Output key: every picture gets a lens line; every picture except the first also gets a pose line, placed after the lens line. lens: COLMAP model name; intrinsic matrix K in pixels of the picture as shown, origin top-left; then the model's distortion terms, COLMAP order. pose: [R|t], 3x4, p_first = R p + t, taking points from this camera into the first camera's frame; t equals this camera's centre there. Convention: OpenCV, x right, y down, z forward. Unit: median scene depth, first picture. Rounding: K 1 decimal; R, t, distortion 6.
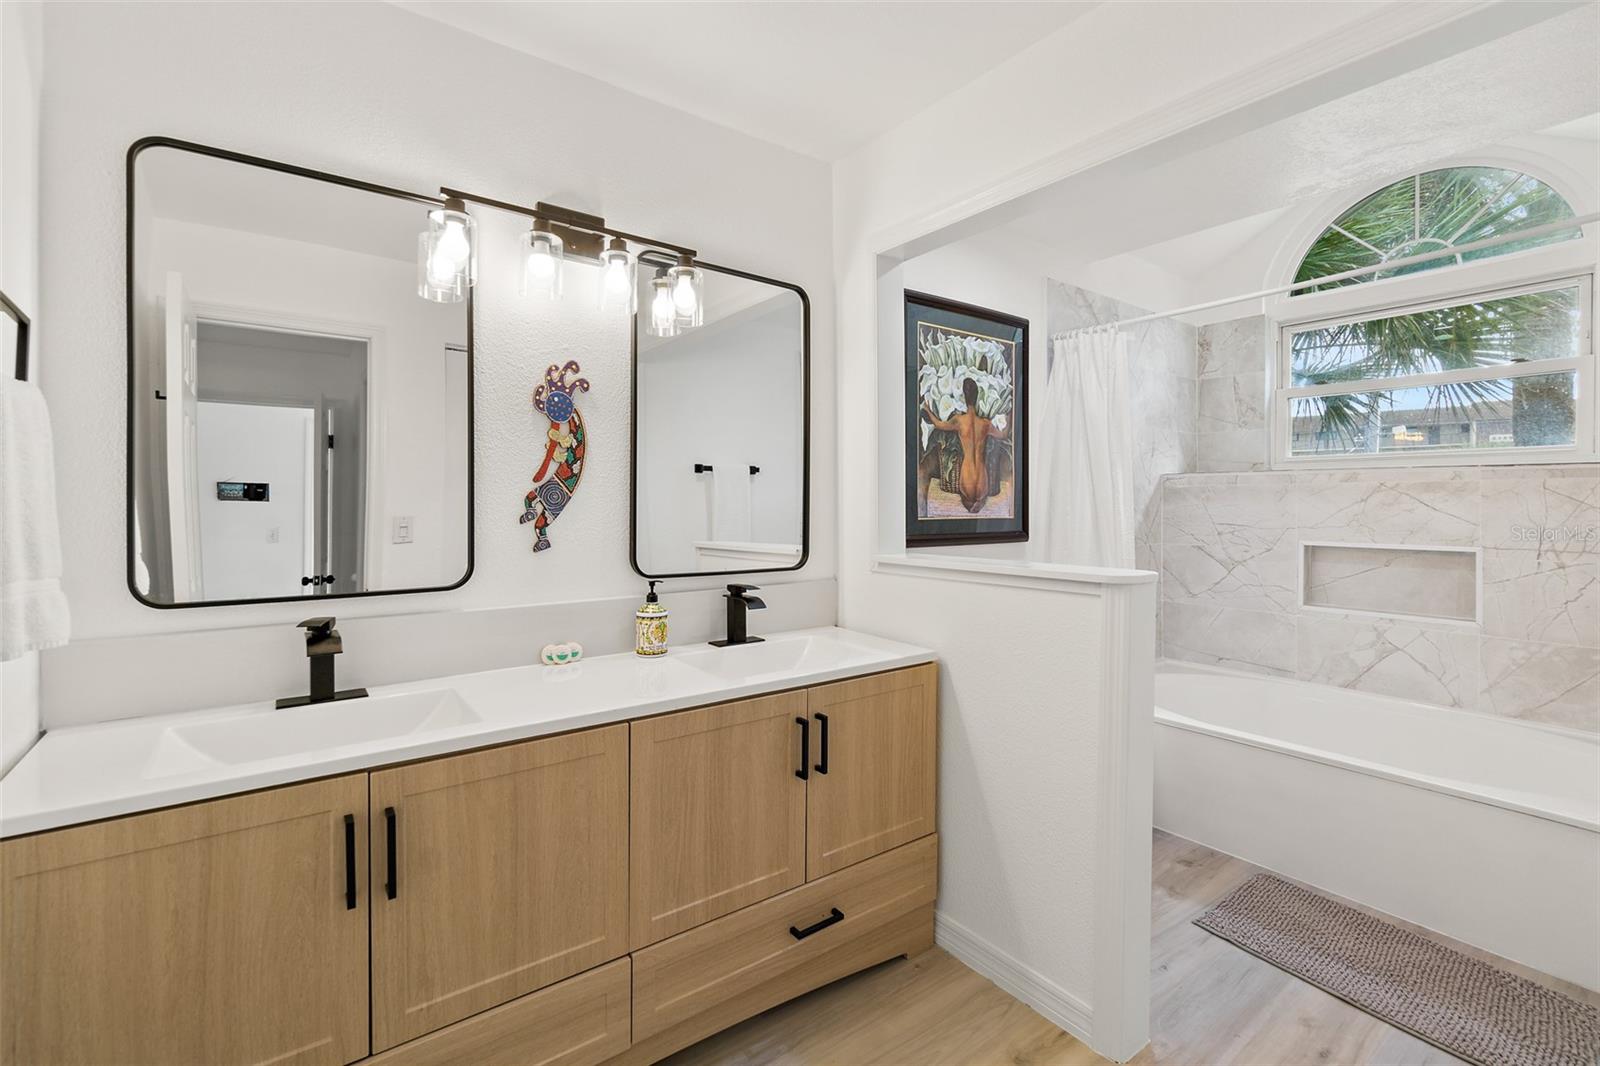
lens RADIAL K [[705.6, 0, 787.8], [0, 705.6, 510.9], [0, 0, 1]] dist [0.000514, 0.001480]
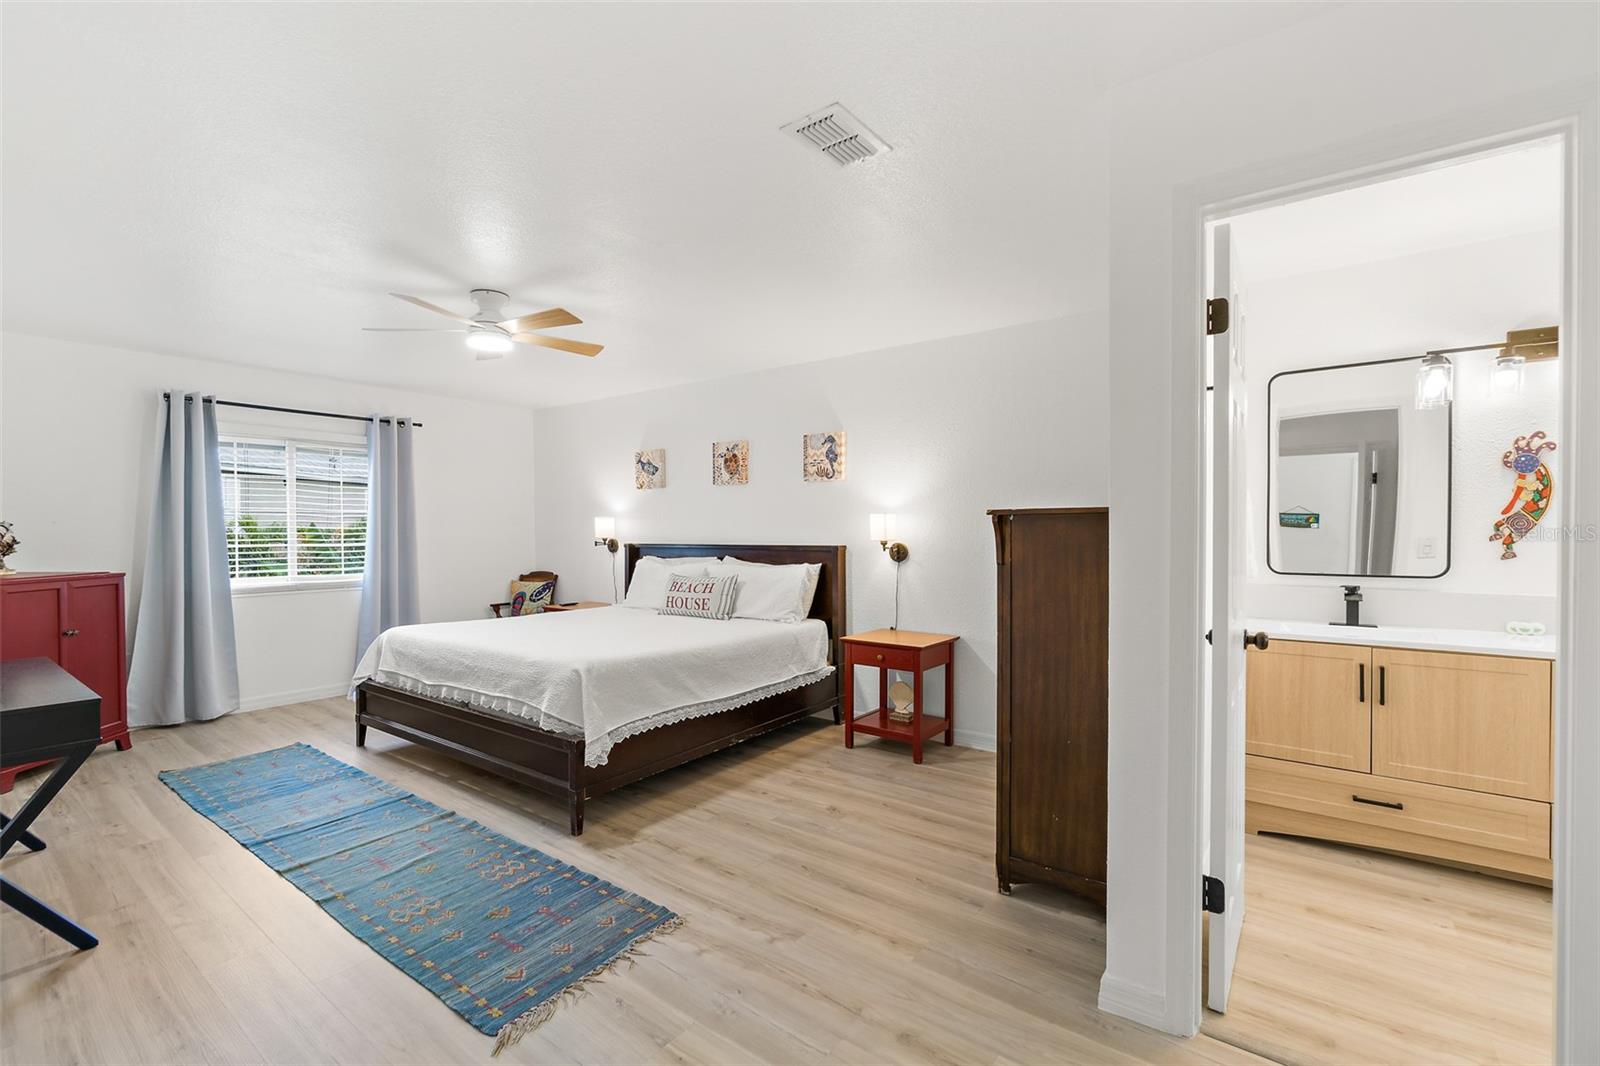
lens RADIAL K [[705.6, 0, 787.7], [0, 705.6, 535.1], [0, 0, 1]] dist [0.000514, 0.001480]
pose [[0.289939, 0.007587, -0.957015, 0.668211], [-0.011923, 0.999920, 0.004314, 0.016363], [0.956971, 0.010160, 0.290006, -0.943690]]
